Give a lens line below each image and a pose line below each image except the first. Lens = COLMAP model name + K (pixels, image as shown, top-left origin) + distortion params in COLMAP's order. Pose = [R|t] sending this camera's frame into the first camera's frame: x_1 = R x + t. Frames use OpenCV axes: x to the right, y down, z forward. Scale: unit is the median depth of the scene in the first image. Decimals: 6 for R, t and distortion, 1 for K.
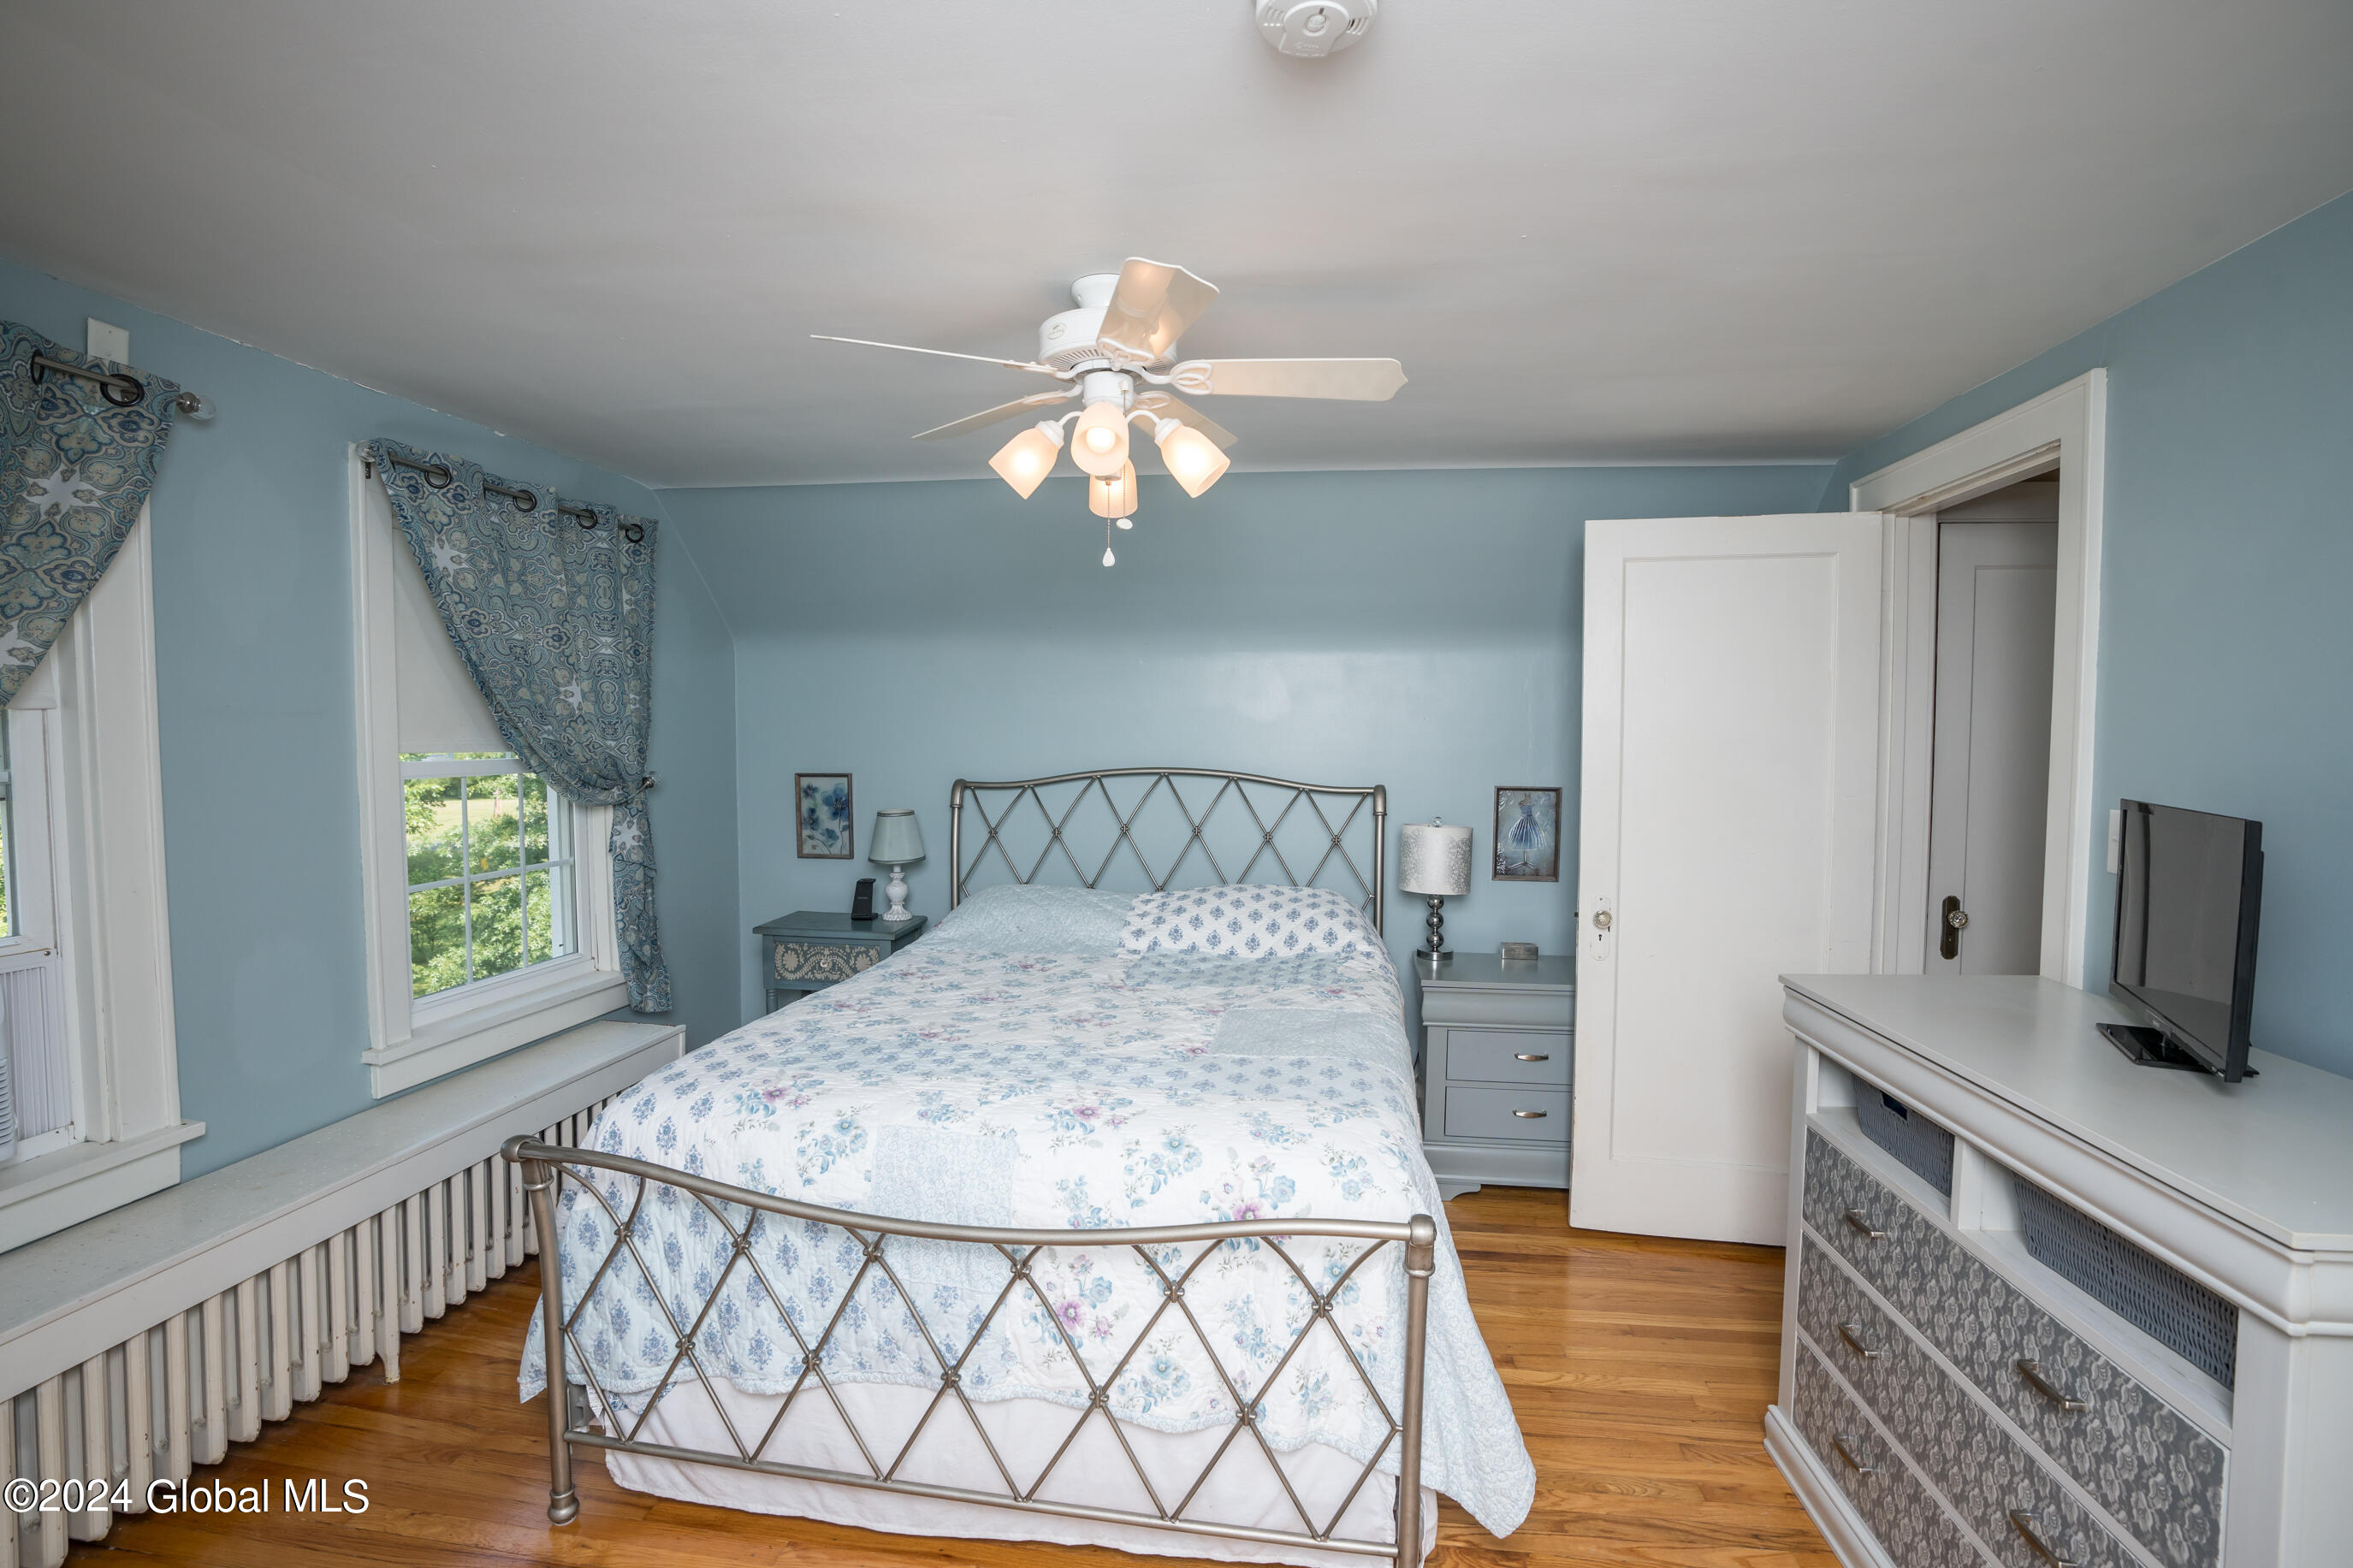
lens RADIAL K [[1107.8, 0, 1168.1], [0, 1107.8, 789.4], [0, 0, 1]] dist [-0.010680, 0.004250]
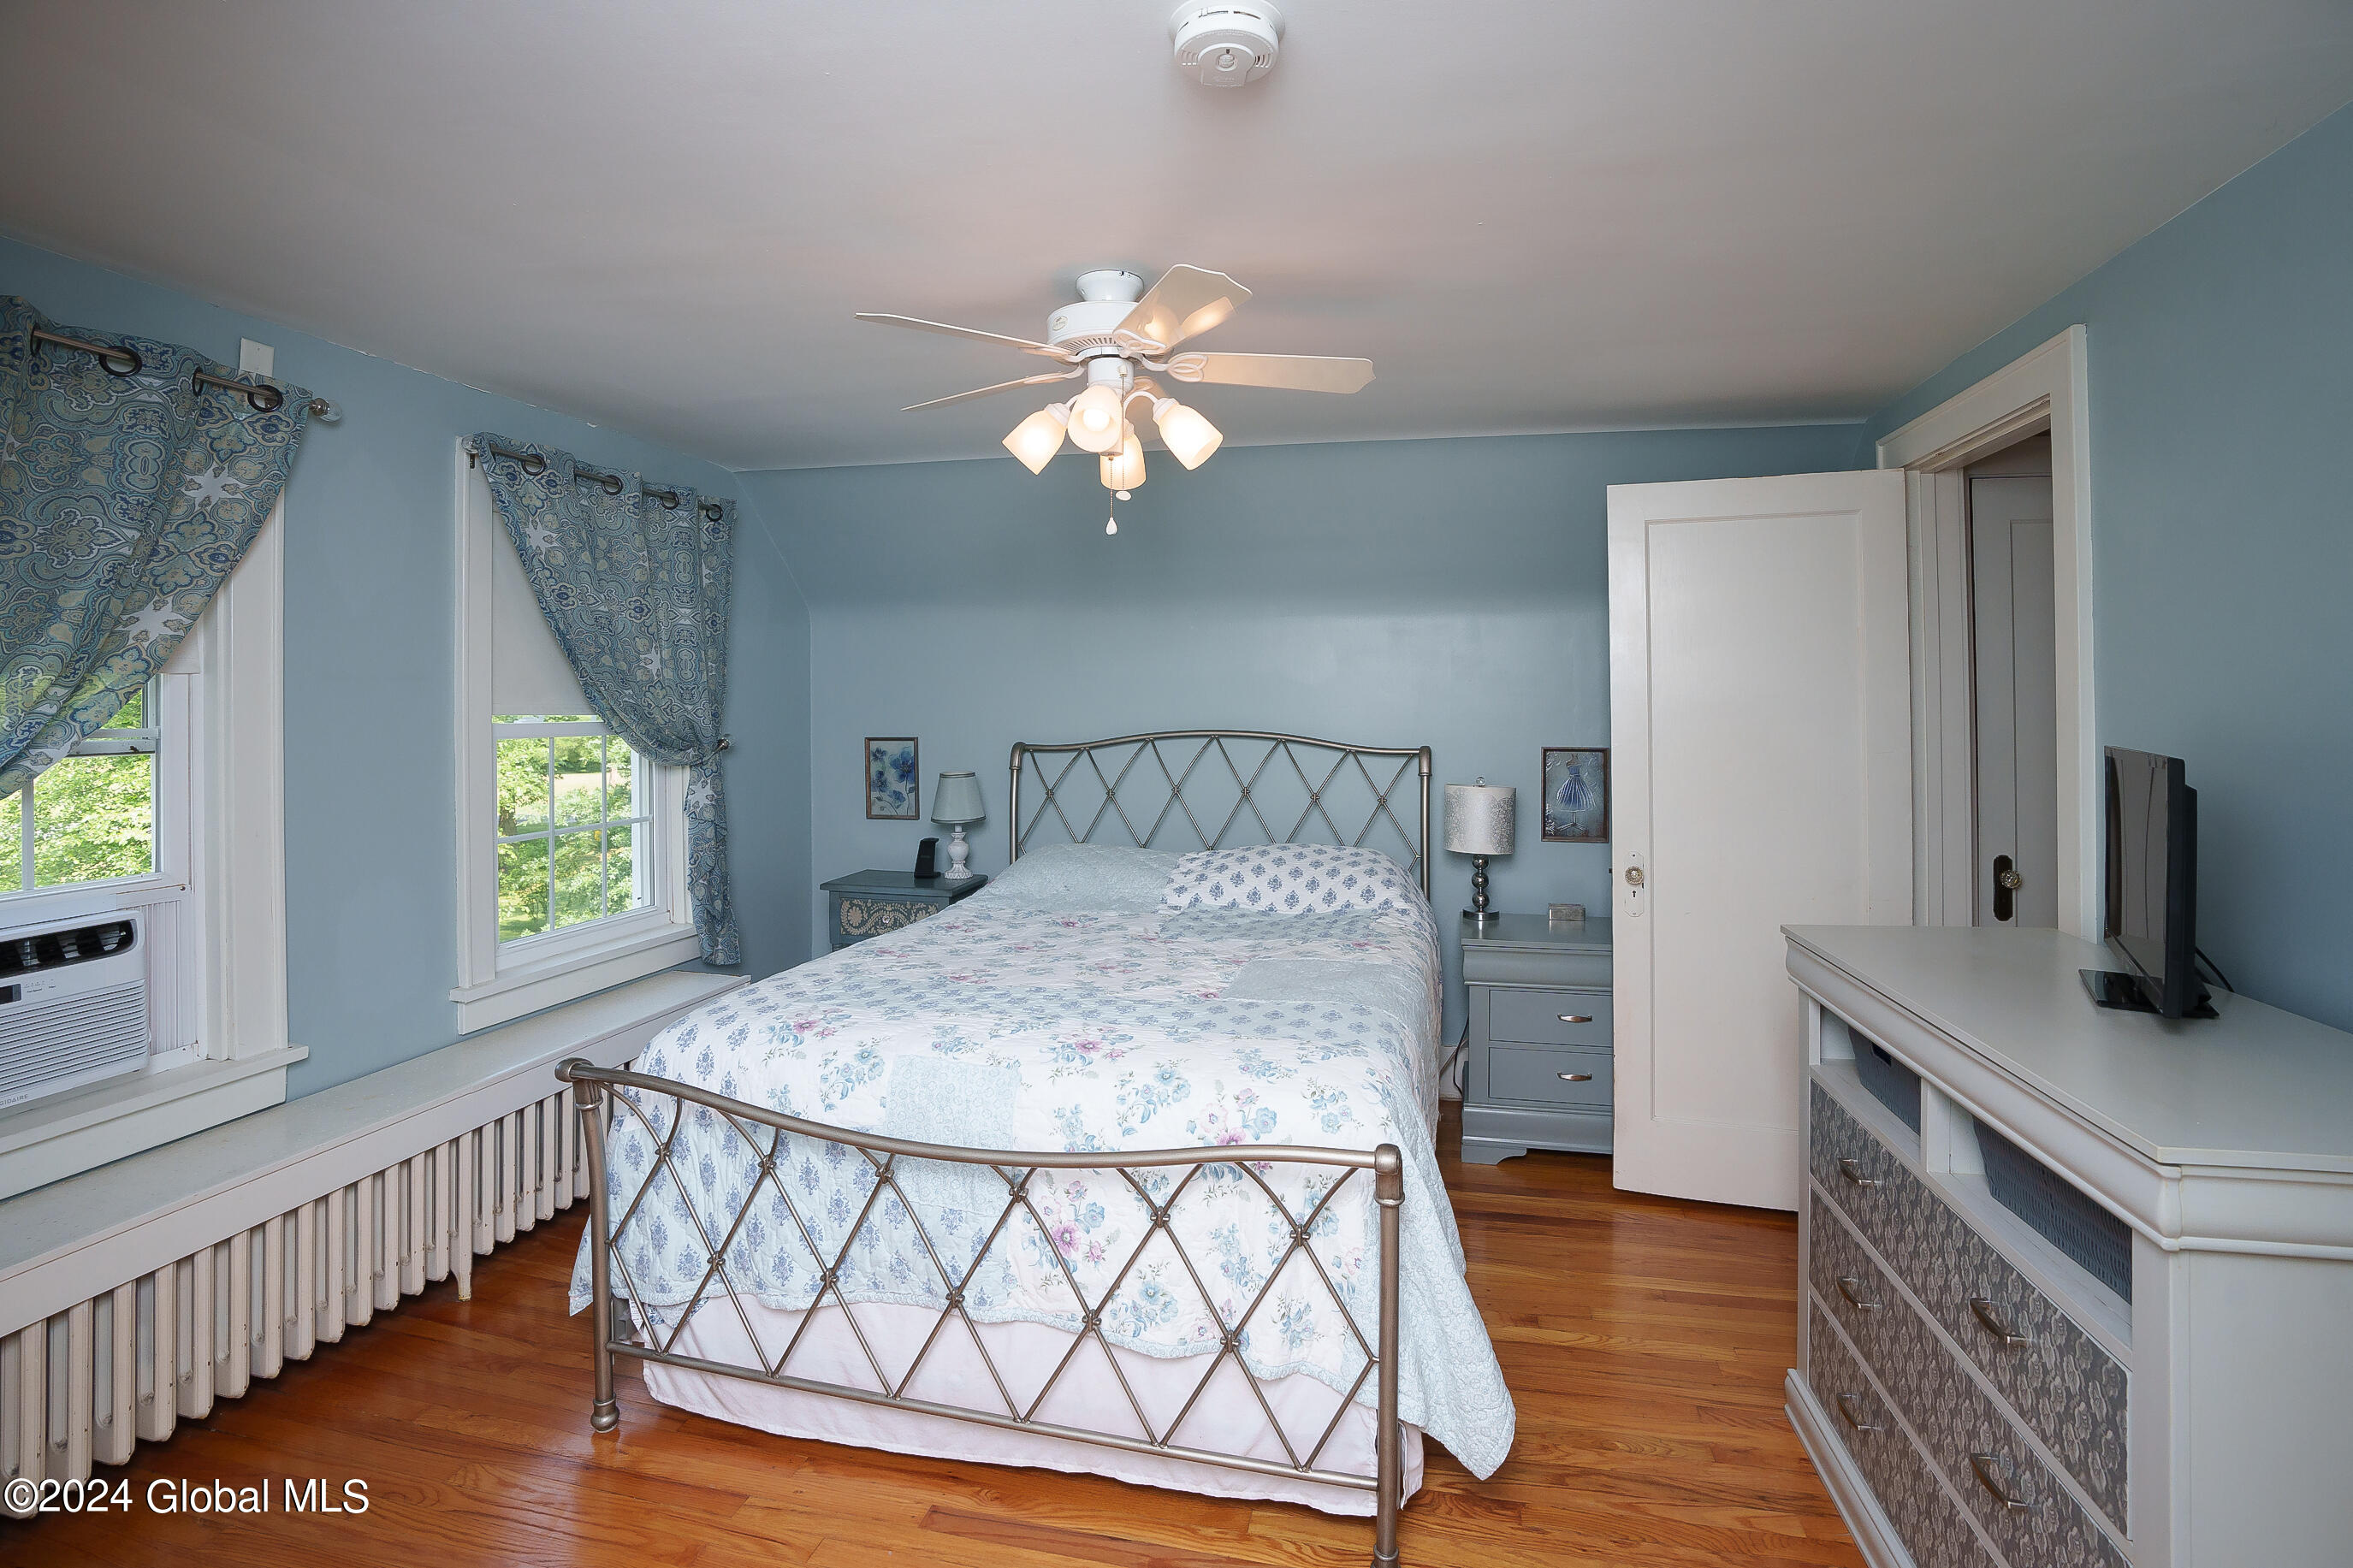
lens RADIAL K [[1107.8, 0, 1163.4], [0, 1107.8, 693.3], [0, 0, 1]] dist [-0.010680, 0.004250]
pose [[0.996875, -0.005879, -0.078774, 0.080065], [0.001263, 0.998285, -0.058523, 0.016606], [0.078983, 0.058240, 0.995173, -0.061313]]
